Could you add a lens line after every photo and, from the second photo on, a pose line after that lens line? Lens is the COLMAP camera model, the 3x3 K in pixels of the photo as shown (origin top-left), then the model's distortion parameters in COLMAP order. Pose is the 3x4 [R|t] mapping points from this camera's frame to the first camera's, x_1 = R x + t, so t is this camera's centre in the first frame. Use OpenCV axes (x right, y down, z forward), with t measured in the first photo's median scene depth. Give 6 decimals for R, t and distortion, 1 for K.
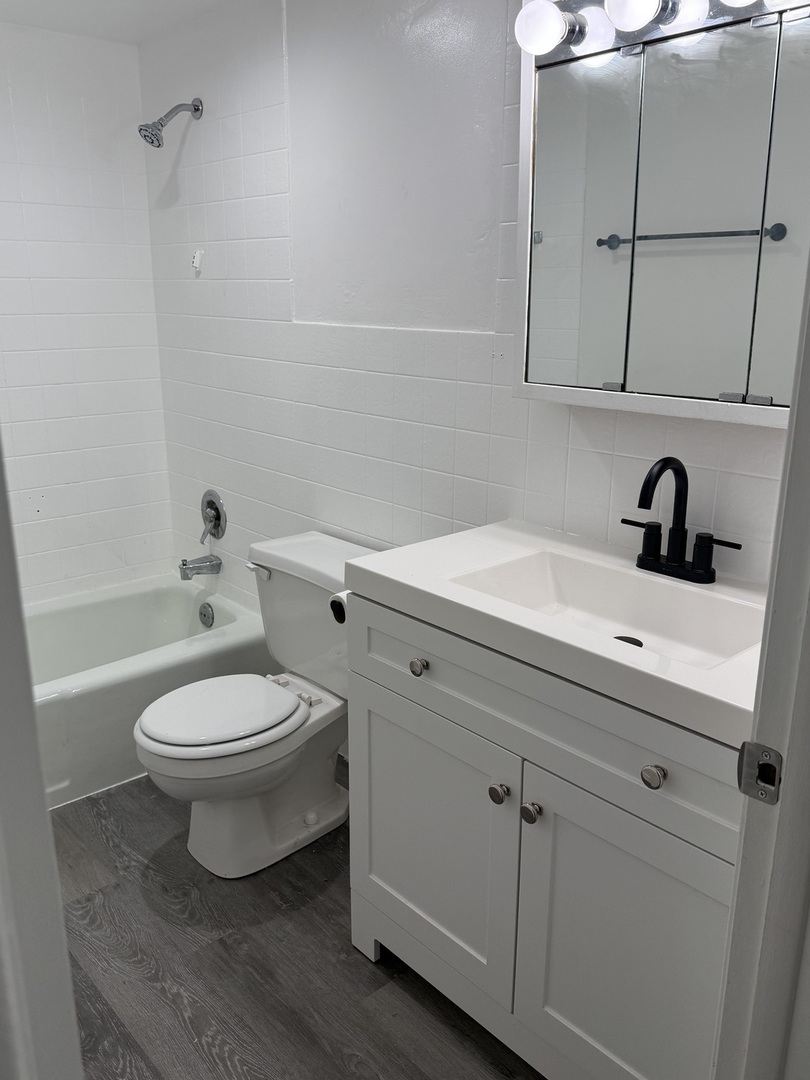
lens RADIAL K [[888.4, 0, 407.0], [0, 888.4, 539.2], [0, 0, 1]] dist [0.047064, -0.061923]
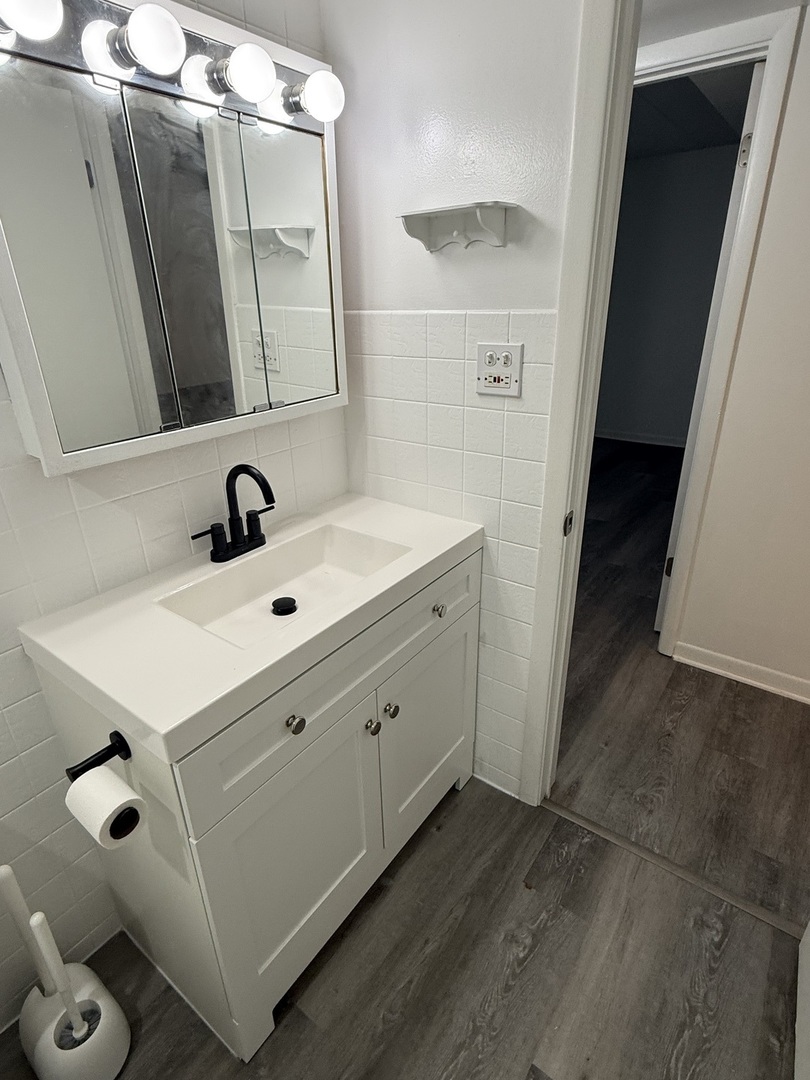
lens RADIAL K [[550.9, 0, 407.2], [0, 550.9, 528.3], [0, 0, 1]] dist [-0.005847, -0.000918]
pose [[-0.198152, -0.376172, 0.905114, -0.376180], [0.290458, 0.859412, 0.420767, -0.207263], [-0.936146, 0.346273, -0.061033, 0.640184]]
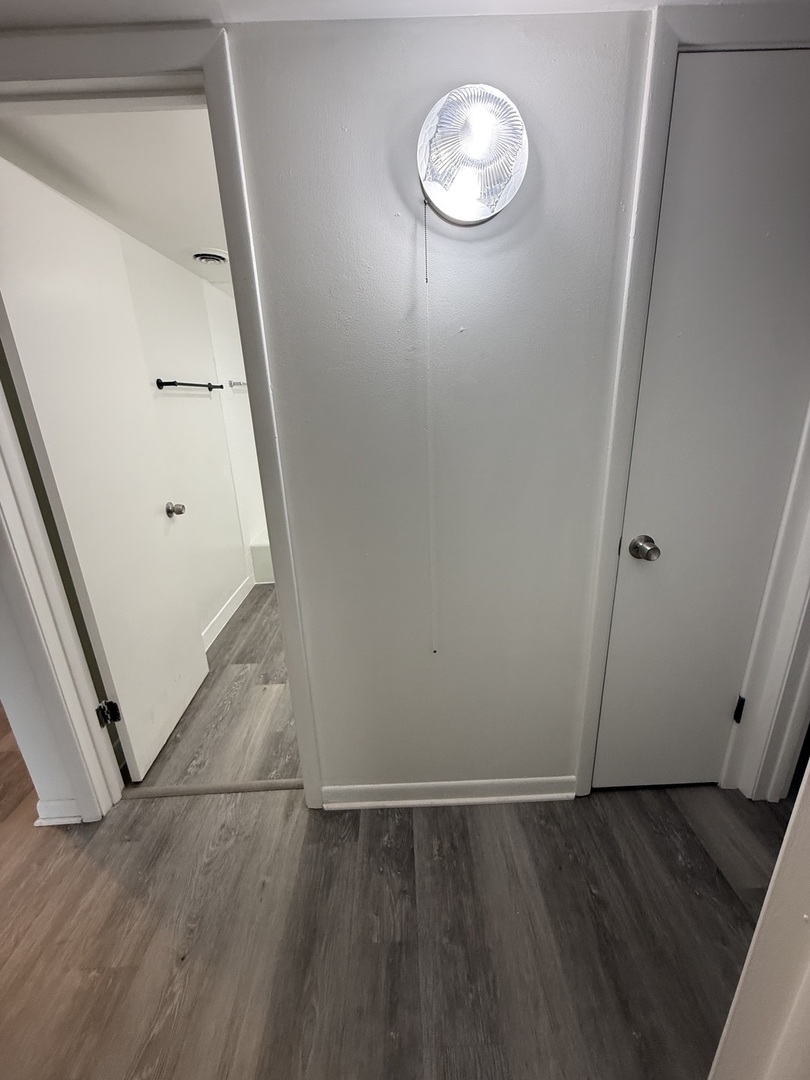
lens RADIAL K [[430.5, 0, 412.3], [0, 430.5, 535.9], [0, 0, 1]] dist [0.001187, -0.000954]
pose [[0.766451, 0.169170, -0.619624, 0.733446], [-0.139806, 0.985502, 0.096128, -0.011826], [0.626902, 0.012949, 0.778990, 0.031436]]
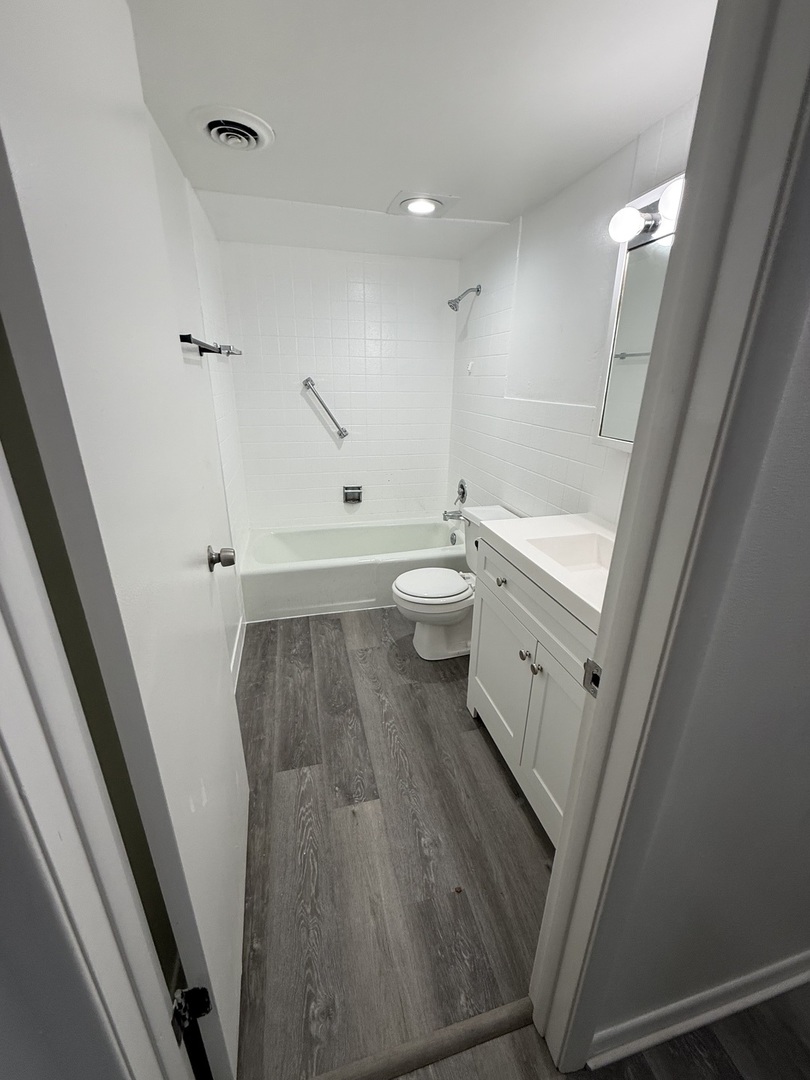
lens RADIAL K [[430.5, 0, 405.4], [0, 430.5, 532.7], [0, 0, 1]] dist [0.001187, -0.000954]
pose [[0.887776, 0.158224, -0.432225, 0.168286], [-0.128532, 0.986923, 0.097280, -0.019766], [0.441965, -0.030808, 0.896503, 0.055430]]
